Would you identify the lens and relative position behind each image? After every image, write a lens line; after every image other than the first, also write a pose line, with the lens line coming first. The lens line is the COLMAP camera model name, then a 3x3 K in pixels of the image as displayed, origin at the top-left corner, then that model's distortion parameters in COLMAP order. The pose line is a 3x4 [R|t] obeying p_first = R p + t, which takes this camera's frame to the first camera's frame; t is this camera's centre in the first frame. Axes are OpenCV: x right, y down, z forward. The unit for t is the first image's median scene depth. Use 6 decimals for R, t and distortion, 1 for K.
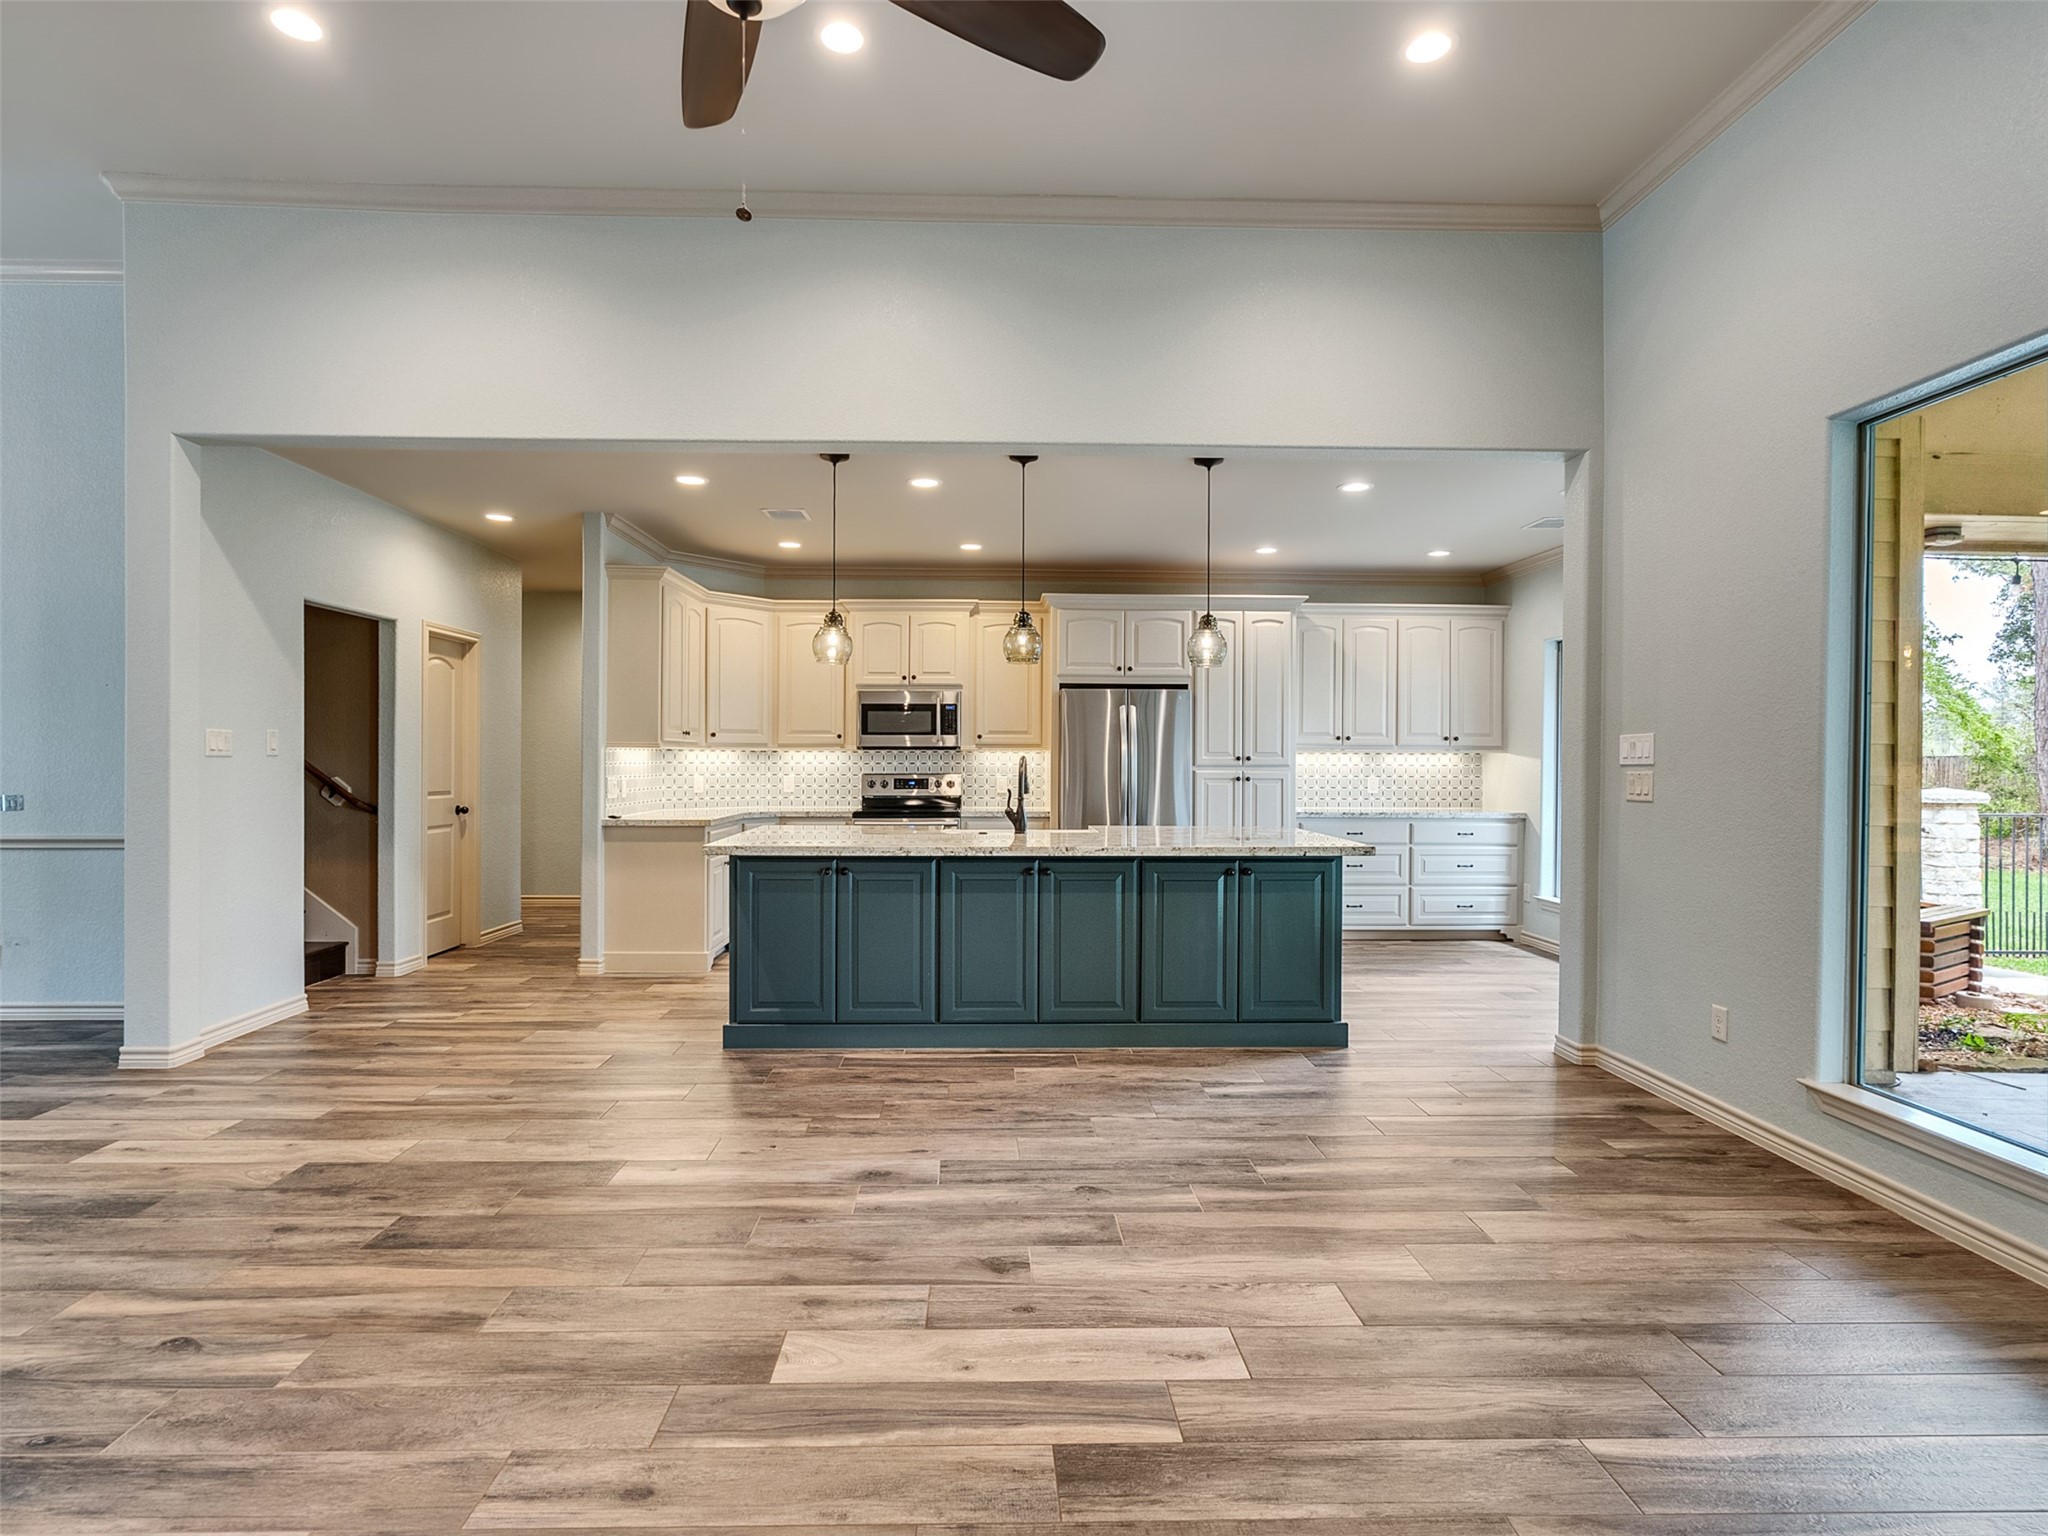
lens RADIAL K [[1045.5, 0, 1006.6], [0, 1045.5, 769.3], [0, 0, 1]] dist [-0.007684, 0.004875]
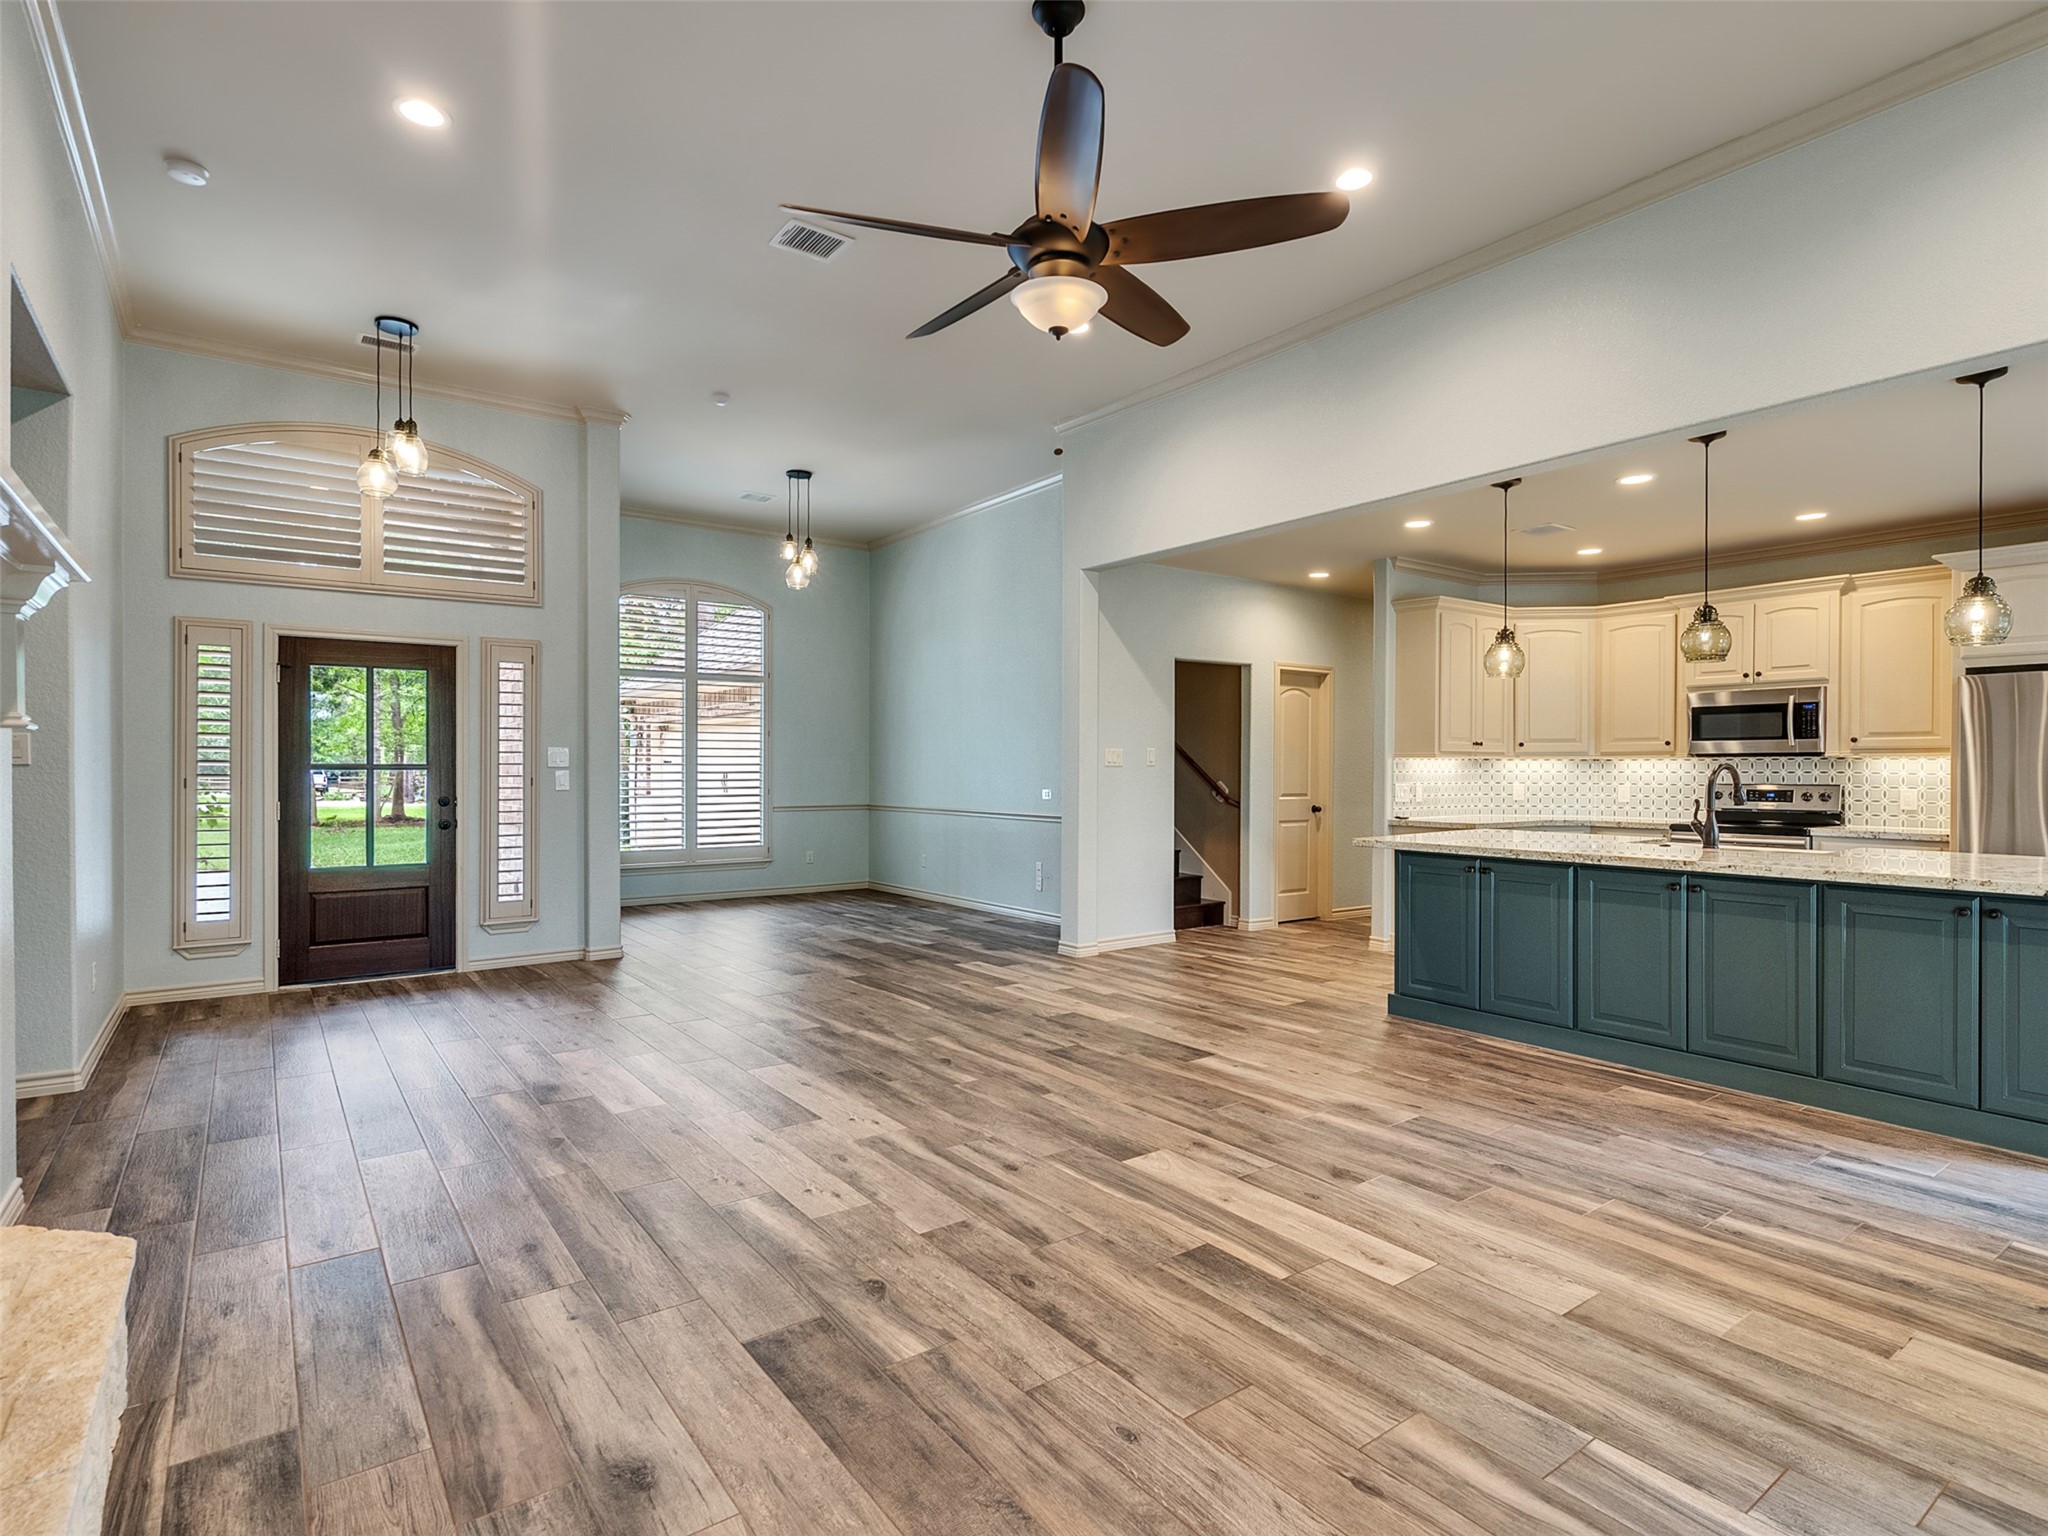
lens RADIAL K [[1045.5, 0, 1006.6], [0, 1045.5, 769.3], [0, 0, 1]] dist [-0.007684, 0.004875]
pose [[0.564841, -0.001385, -0.825199, 0.344365], [-0.006833, 0.999956, -0.006356, 0.002081], [0.825171, 0.009229, 0.564807, -0.014554]]
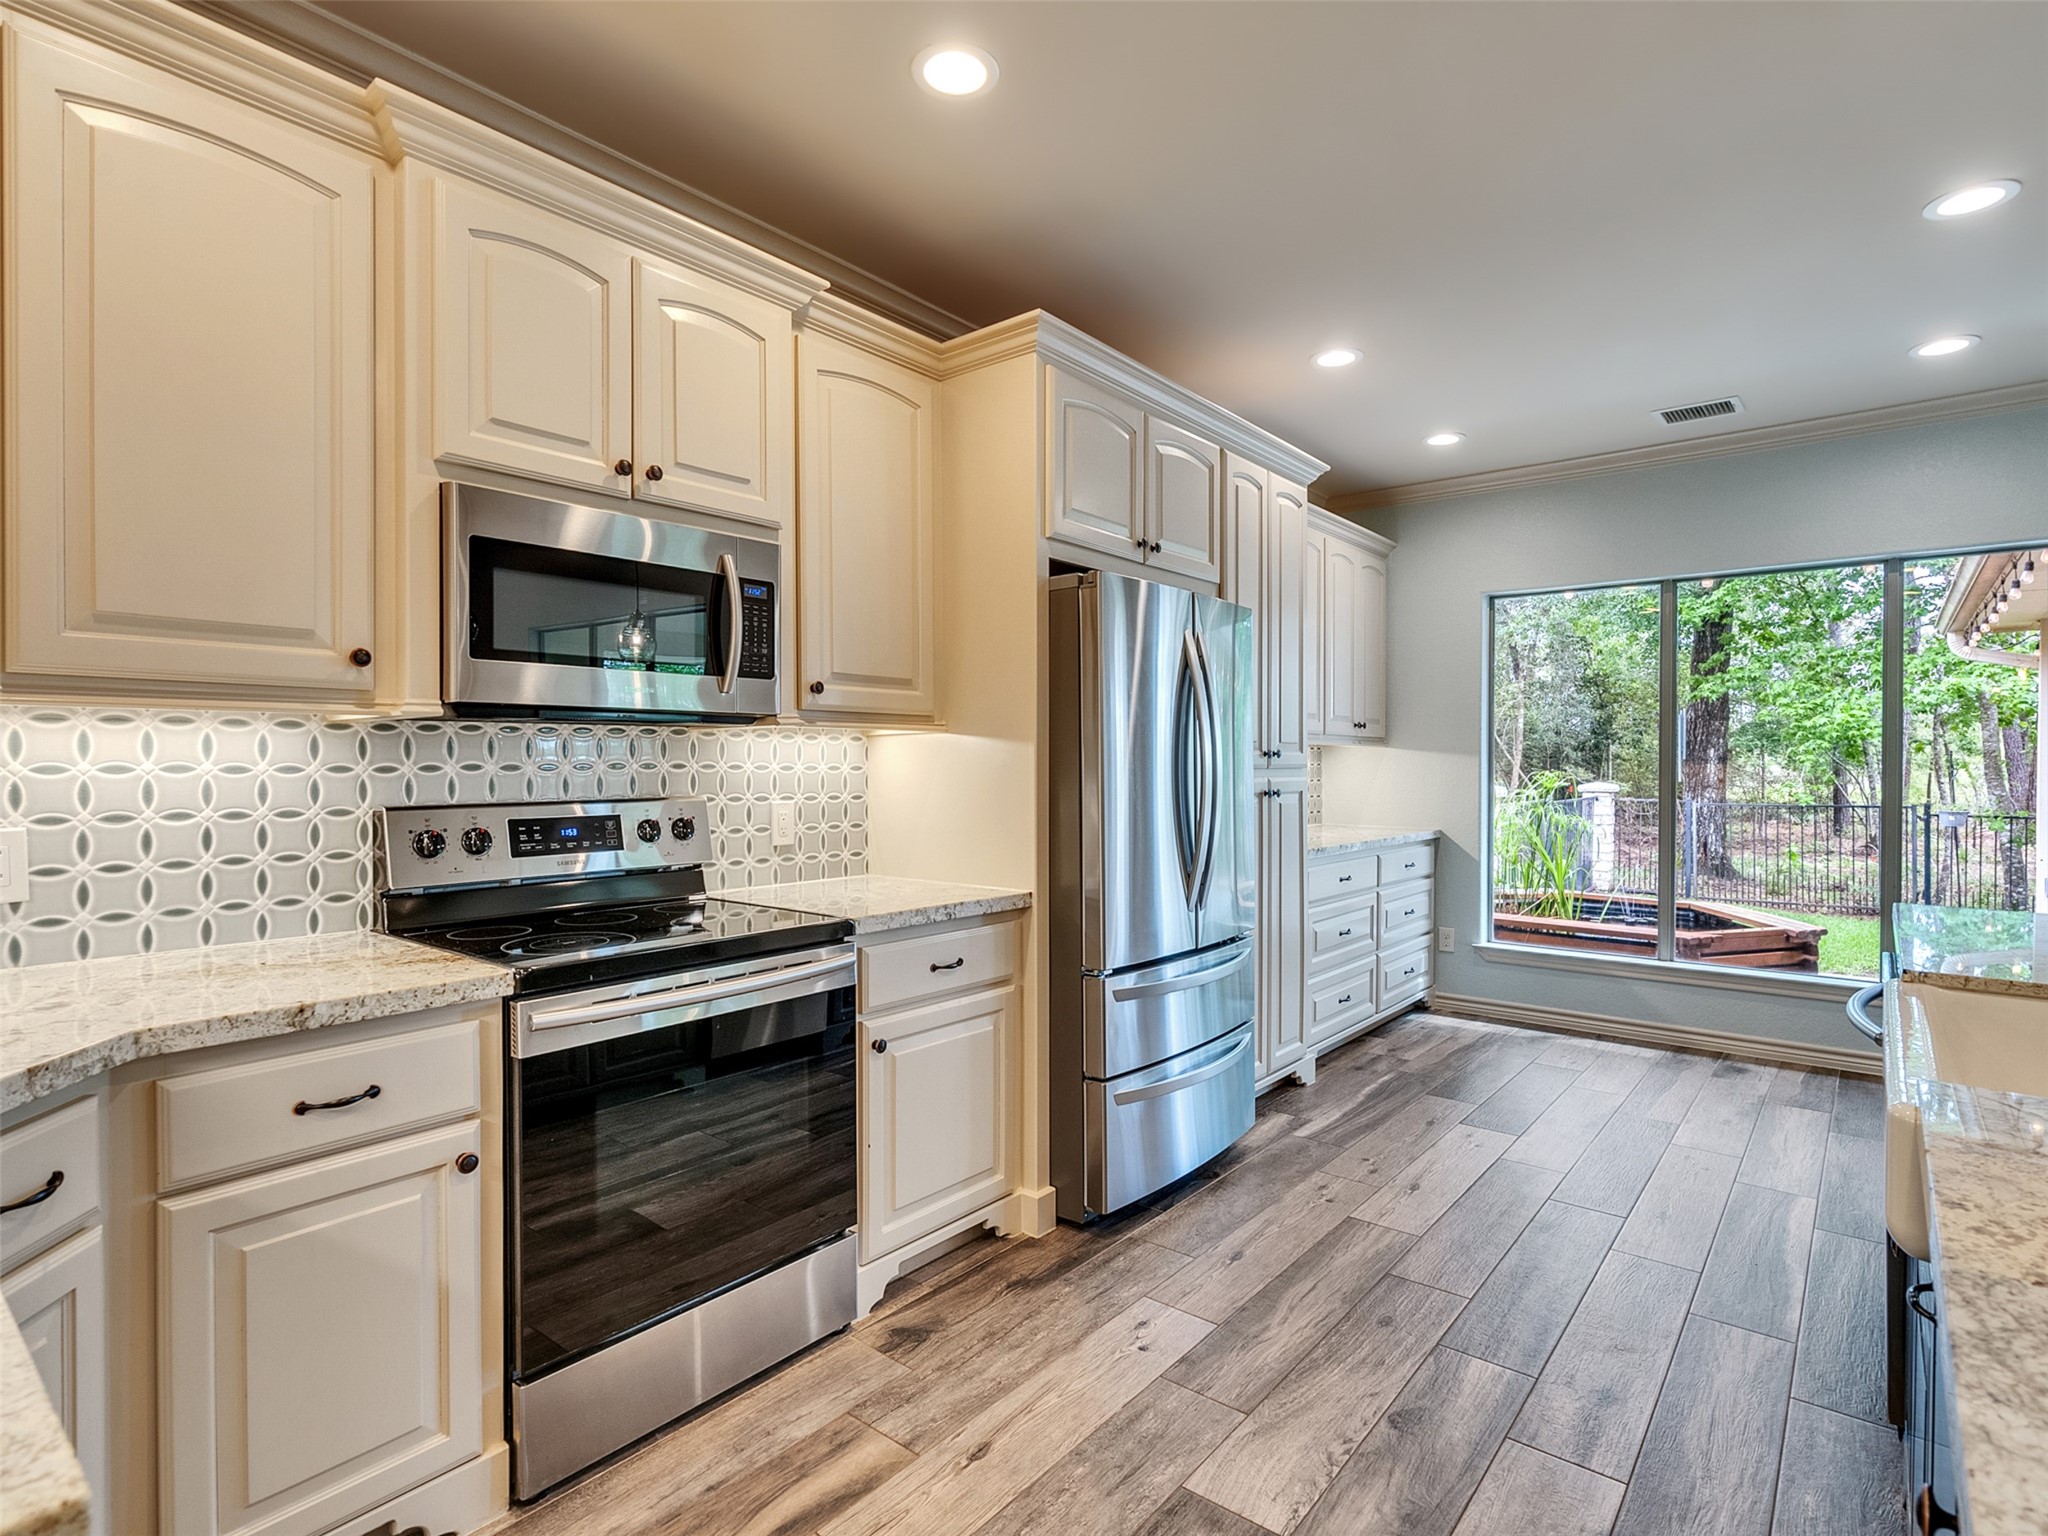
lens RADIAL K [[1045.5, 0, 1006.6], [0, 1045.5, 769.3], [0, 0, 1]] dist [-0.007684, 0.004875]
pose [[0.661538, -0.008476, 0.749863, -0.303474], [0.005255, 0.999964, 0.006667, -0.008466], [-0.749893, -0.000470, 0.661559, 0.915561]]
